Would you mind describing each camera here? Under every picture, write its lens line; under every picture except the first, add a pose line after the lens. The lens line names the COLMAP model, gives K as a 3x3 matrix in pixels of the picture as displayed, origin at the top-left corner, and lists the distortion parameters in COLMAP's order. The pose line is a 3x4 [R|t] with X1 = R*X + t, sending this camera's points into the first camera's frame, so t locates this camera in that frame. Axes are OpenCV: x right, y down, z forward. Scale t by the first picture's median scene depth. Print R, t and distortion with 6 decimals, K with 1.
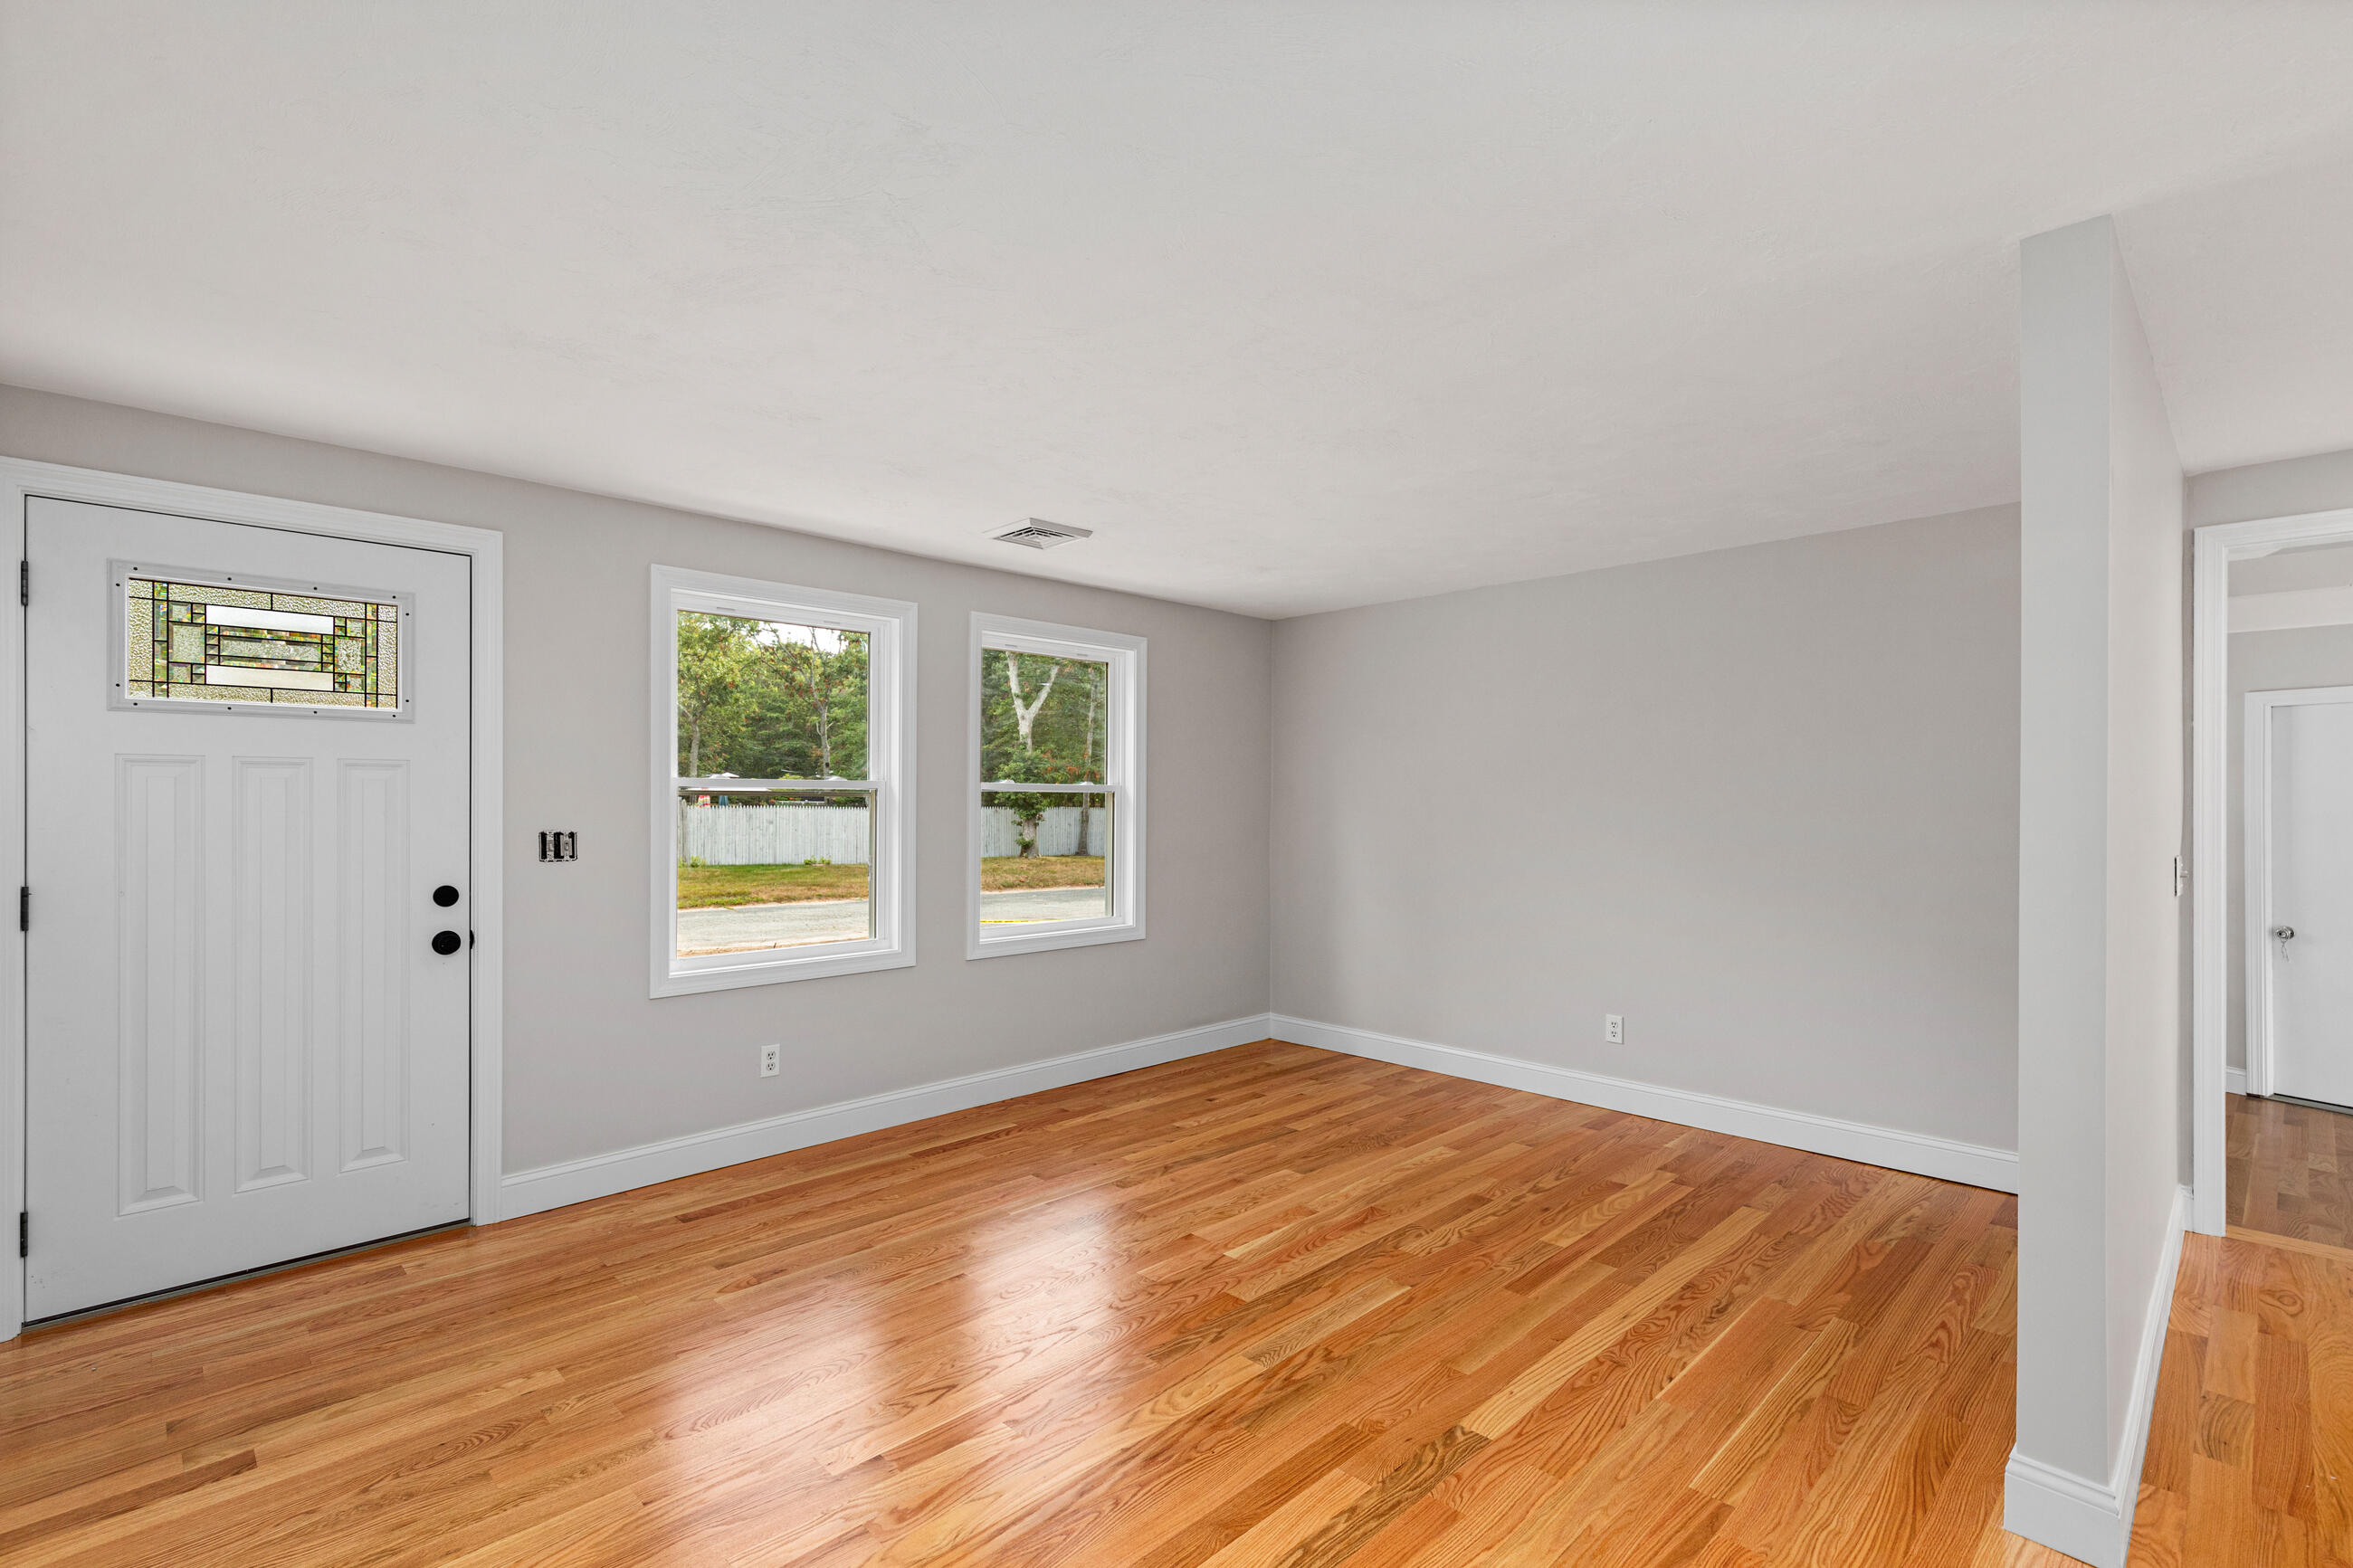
lens RADIAL K [[1069.9, 0, 1185.9], [0, 1069.9, 795.6], [0, 0, 1]] dist [0.010442, -0.000448]
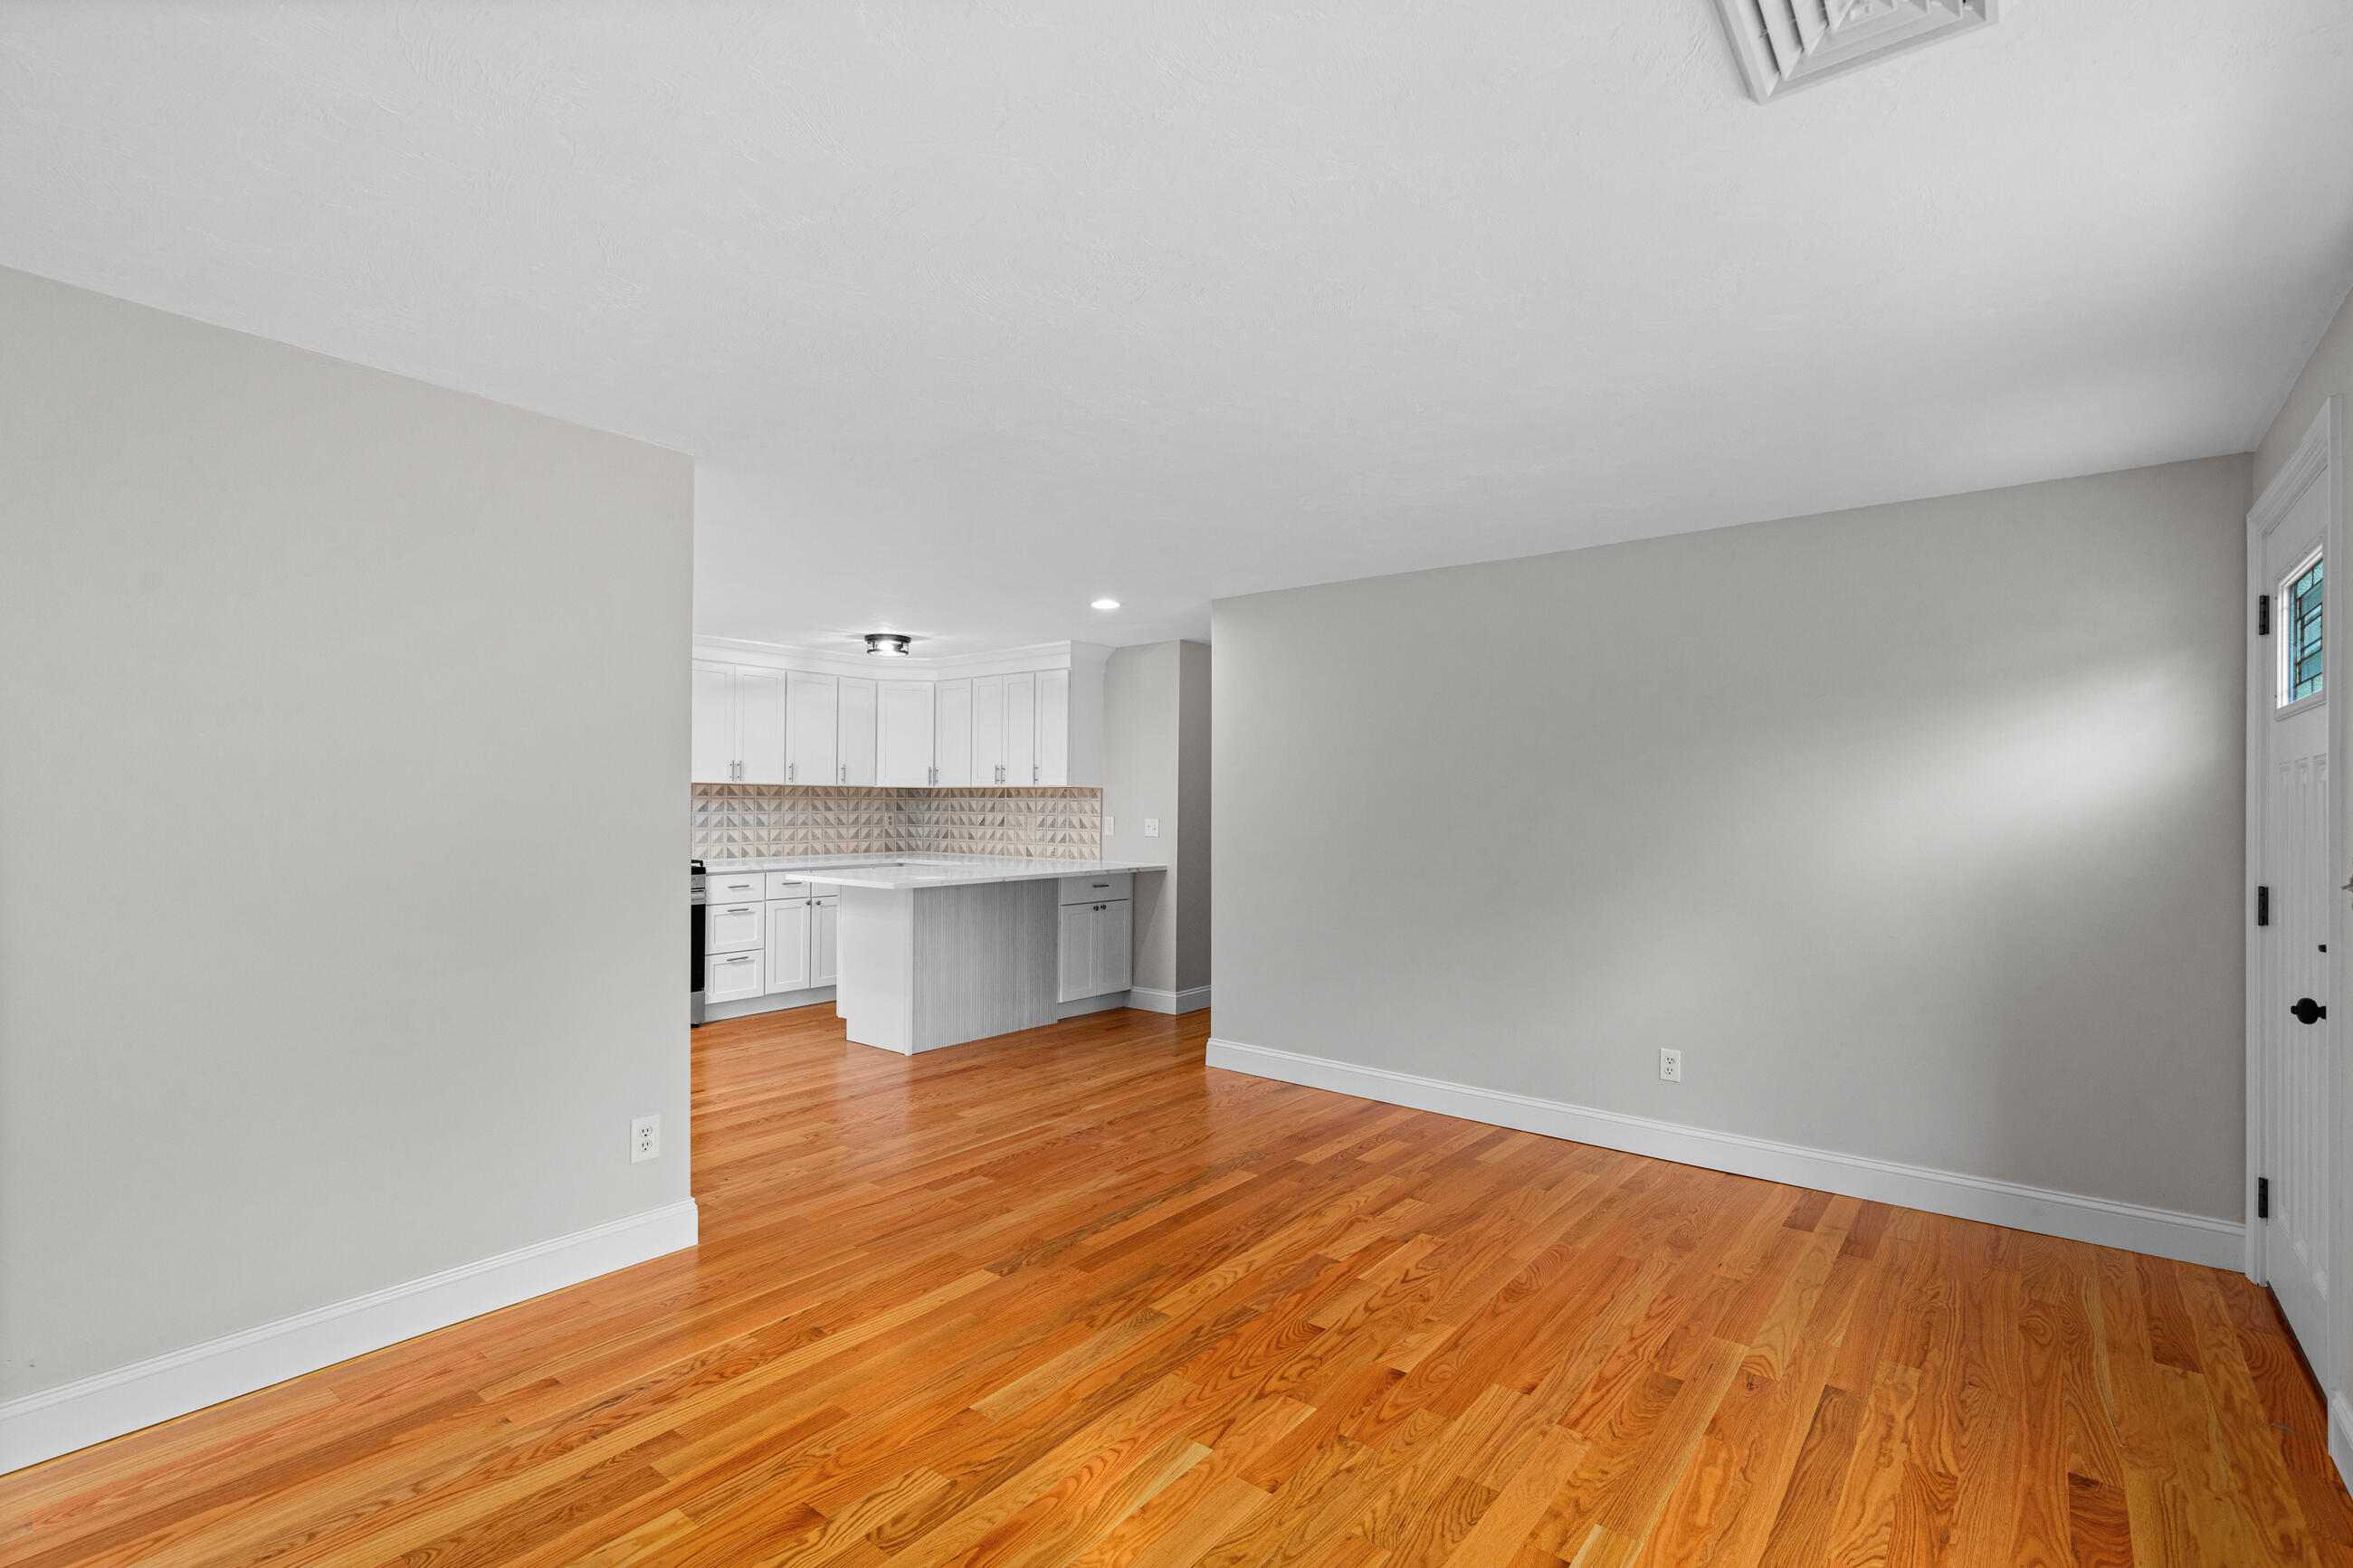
lens RADIAL K [[1069.9, 0, 1185.9], [0, 1069.9, 795.6], [0, 0, 1]] dist [0.010442, -0.000448]
pose [[-0.993179, -0.007958, -0.116330, 0.153671], [-0.006099, 0.999848, -0.016326, 0.014705], [0.116442, -0.015505, -0.993076, 1.907176]]
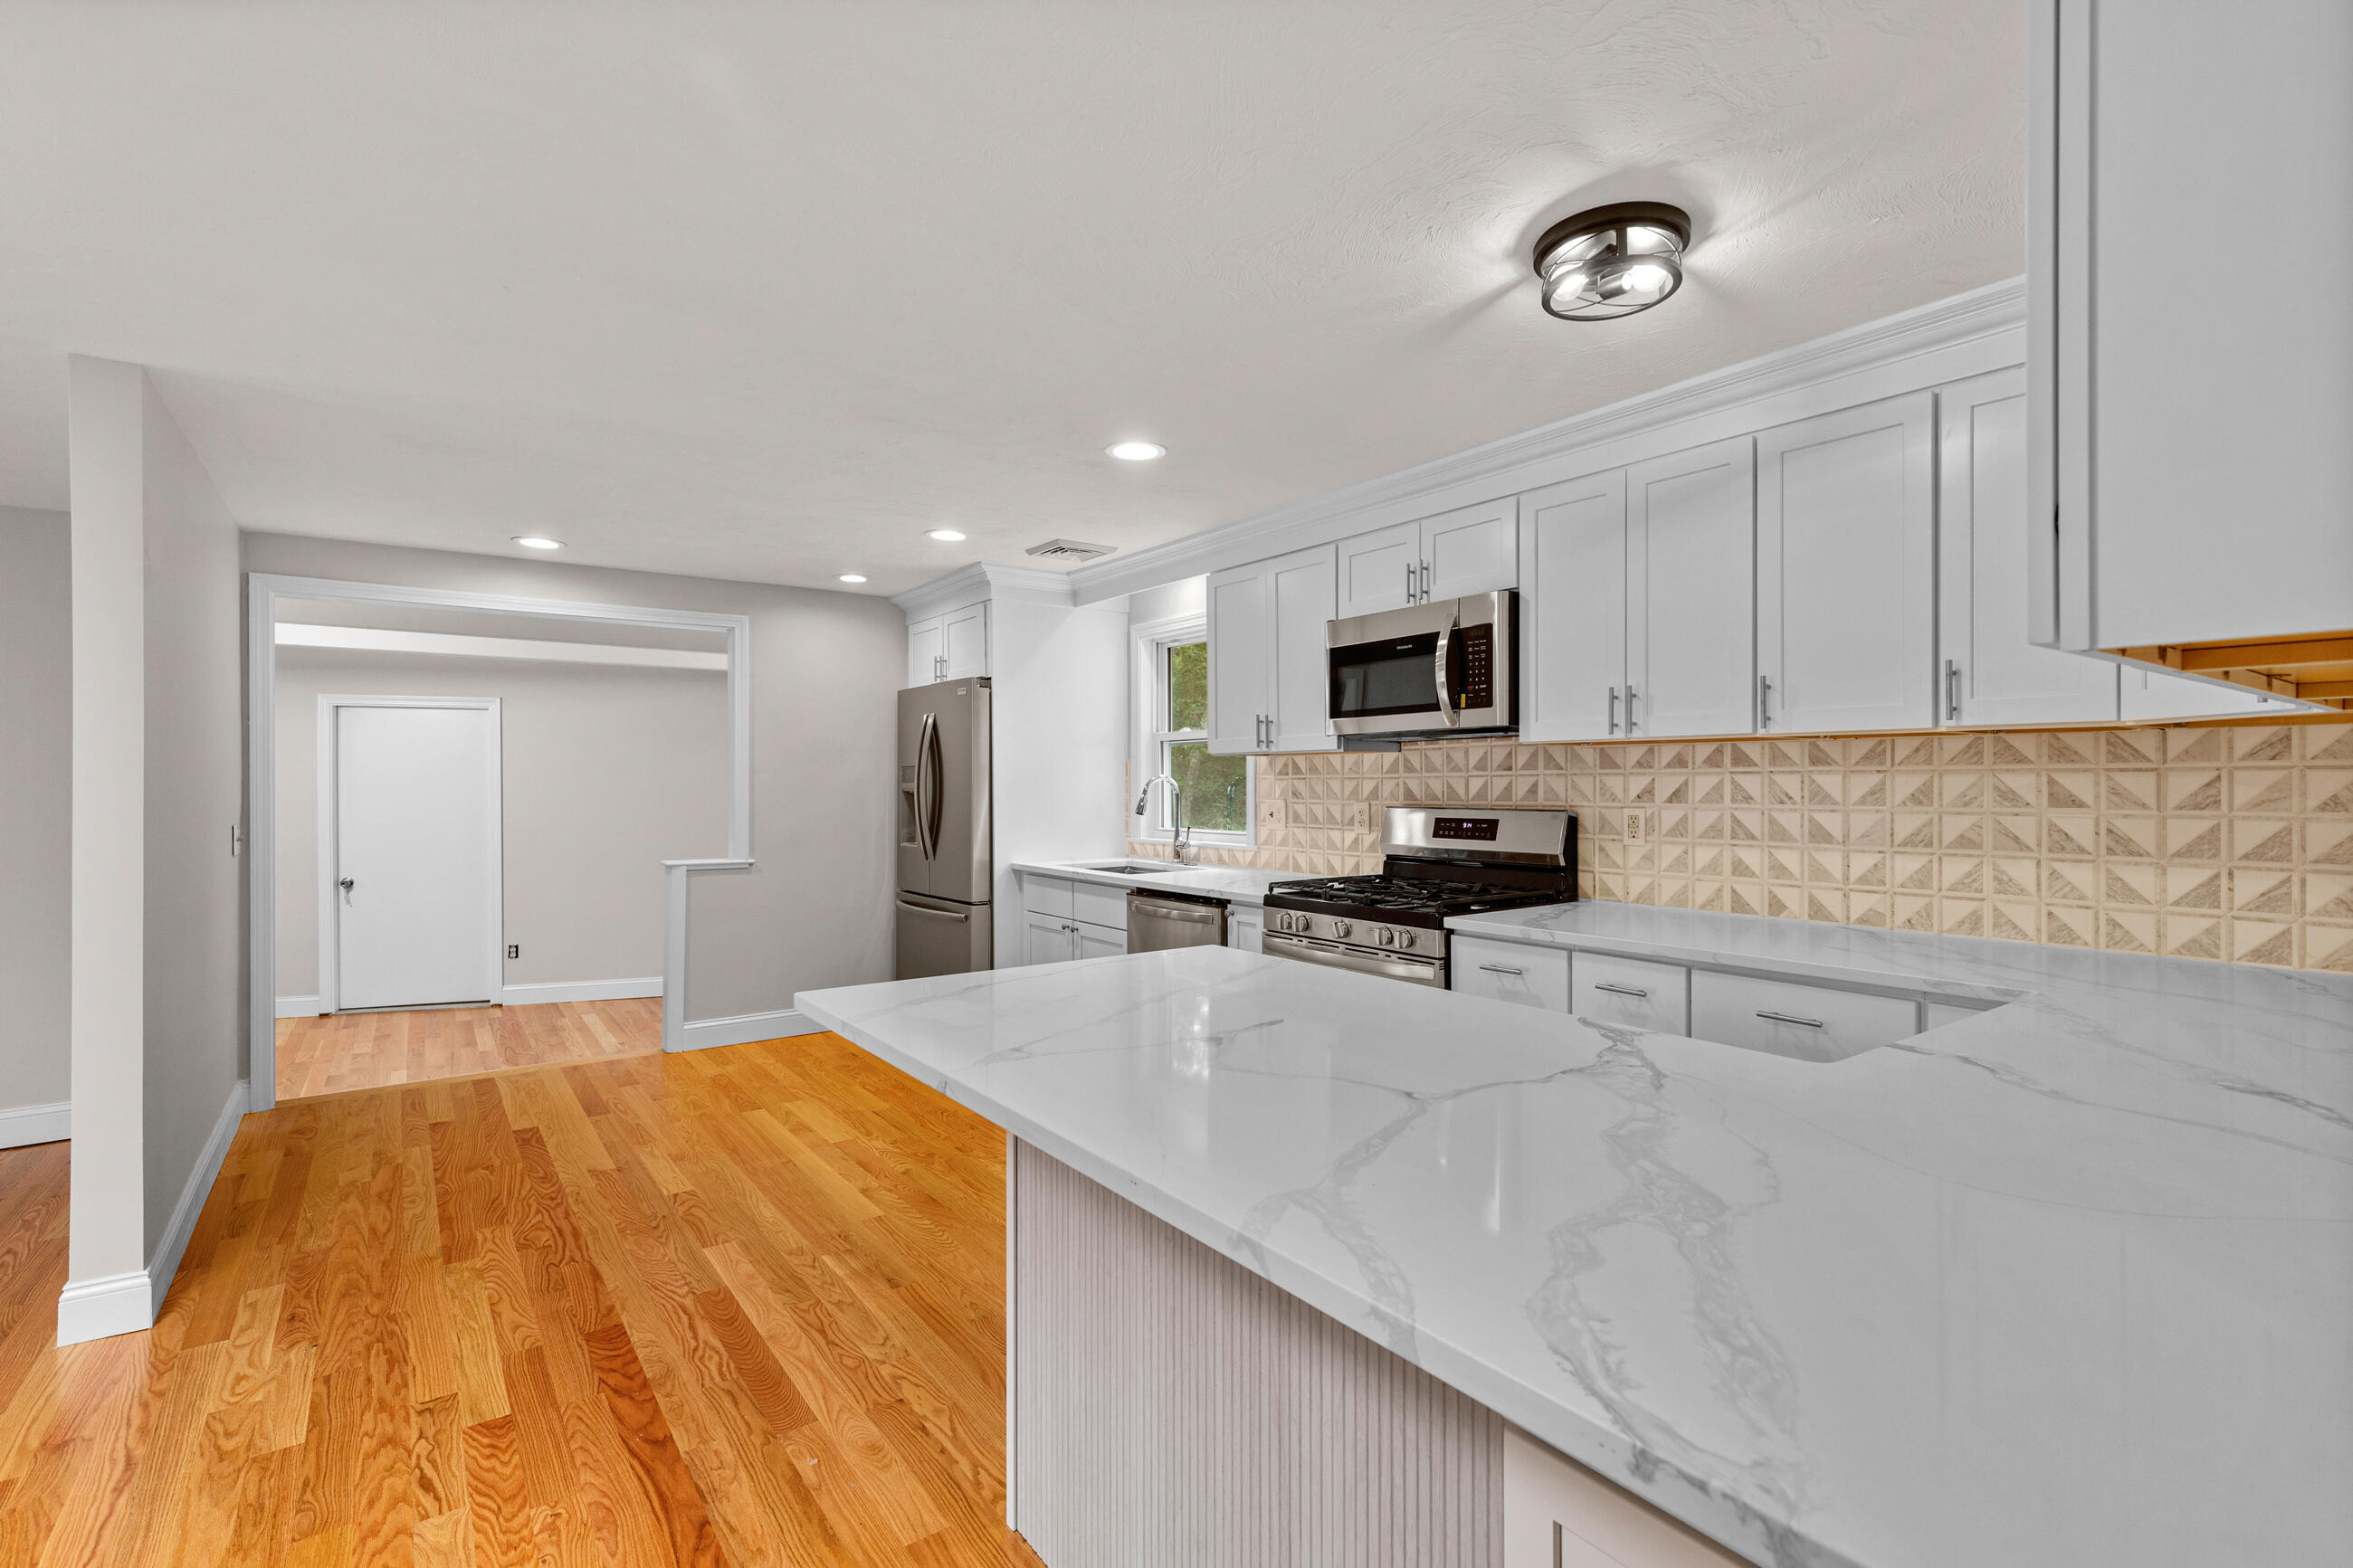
lens RADIAL K [[1069.9, 0, 1185.9], [0, 1069.9, 795.6], [0, 0, 1]] dist [0.010442, -0.000448]
pose [[0.144714, -0.015404, 0.989354, -0.224381], [-0.004591, 0.999858, 0.016239, -0.005947], [-0.989463, -0.006892, 0.144623, -0.363497]]
